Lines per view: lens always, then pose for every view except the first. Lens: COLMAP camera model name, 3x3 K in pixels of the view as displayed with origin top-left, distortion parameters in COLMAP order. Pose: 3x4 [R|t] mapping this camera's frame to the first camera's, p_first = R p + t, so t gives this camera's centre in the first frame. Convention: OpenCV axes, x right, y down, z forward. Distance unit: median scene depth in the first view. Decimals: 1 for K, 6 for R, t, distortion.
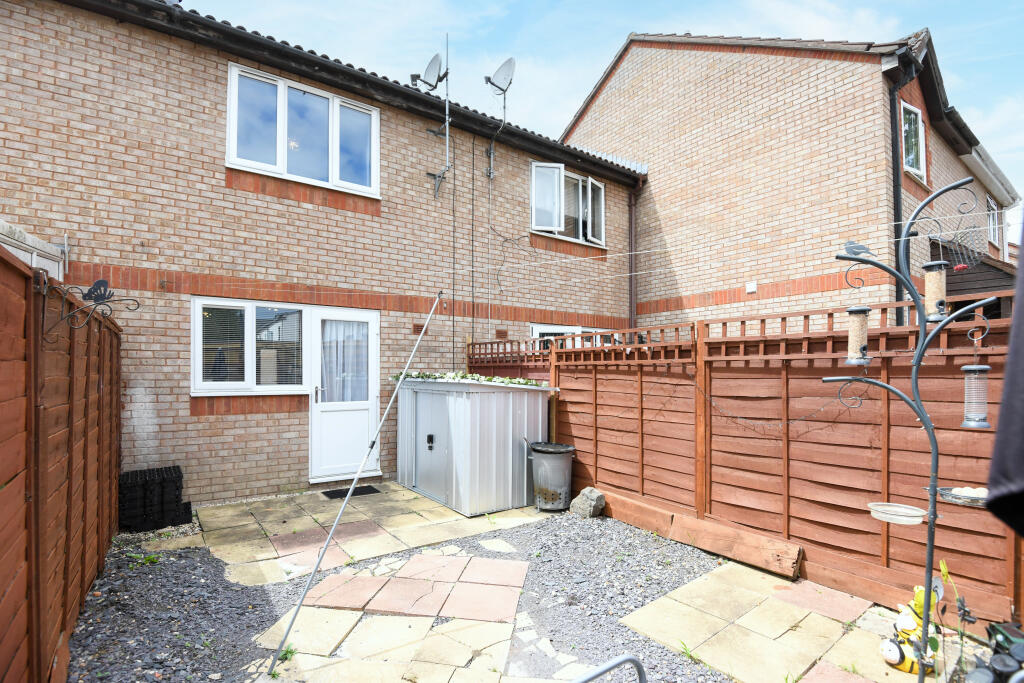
lens RADIAL K [[483.5, 0, 509.7], [0, 483.5, 366.3], [0, 0, 1]] dist [-0.002768, -0.000552]
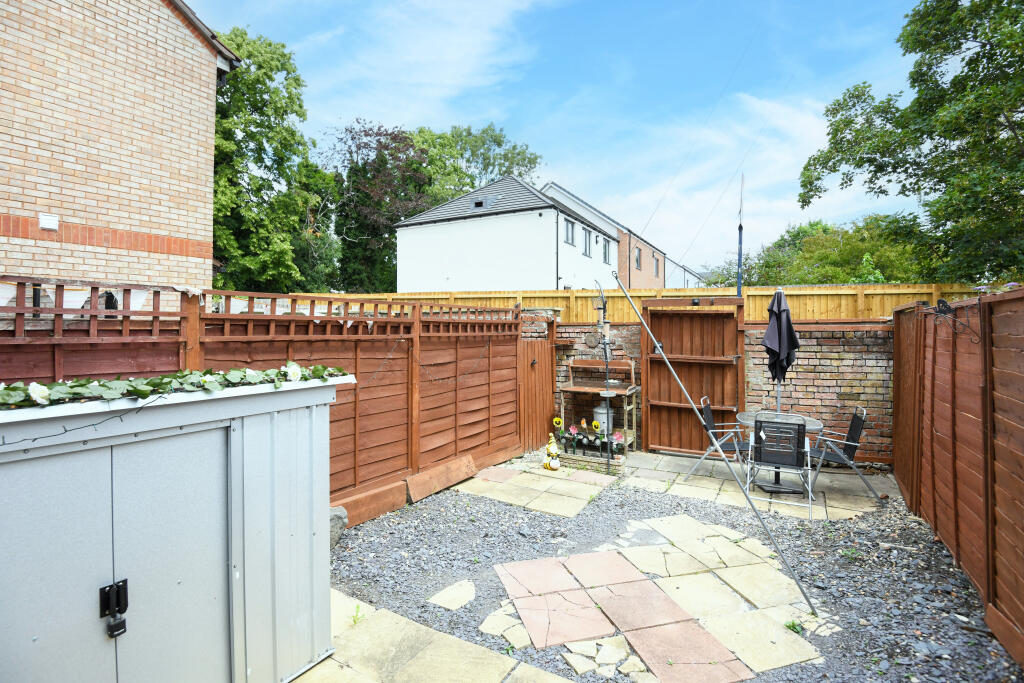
lens RADIAL K [[478.5, 0, 507.4], [0, 478.5, 319.7], [0, 0, 1]] dist [-0.000797, -0.023533]
pose [[-0.395310, 0.016802, 0.918394, -0.773985], [-0.012168, 0.999649, -0.023527, -0.028013], [-0.918467, -0.020476, -0.394967, 1.314816]]
